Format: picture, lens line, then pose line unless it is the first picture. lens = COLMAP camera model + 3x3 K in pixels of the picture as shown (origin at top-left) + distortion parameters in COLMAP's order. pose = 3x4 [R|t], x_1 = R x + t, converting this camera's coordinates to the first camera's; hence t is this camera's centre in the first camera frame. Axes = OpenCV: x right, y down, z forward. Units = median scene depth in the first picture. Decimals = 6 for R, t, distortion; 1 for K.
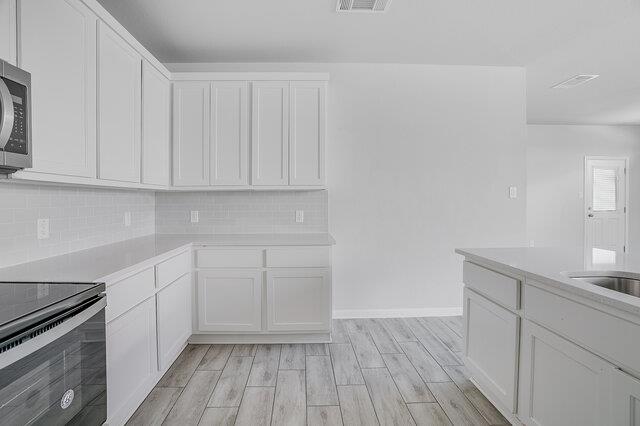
lens RADIAL K [[295.7, 0, 320.0], [0, 295.7, 207.4], [0, 0, 1]] dist [-0.020369, 0.000363]
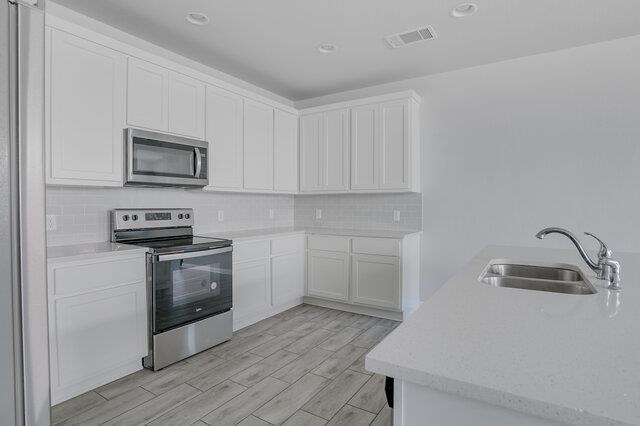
lens RADIAL K [[299.5, 0, 317.8], [0, 299.5, 211.7], [0, 0, 1]] dist [-0.000085, 0.000090]
pose [[0.855414, 0.019355, -0.517583, 0.376361], [-0.016522, 0.999813, 0.010082, 0.011529], [0.517682, -0.000073, 0.855573, -0.215657]]
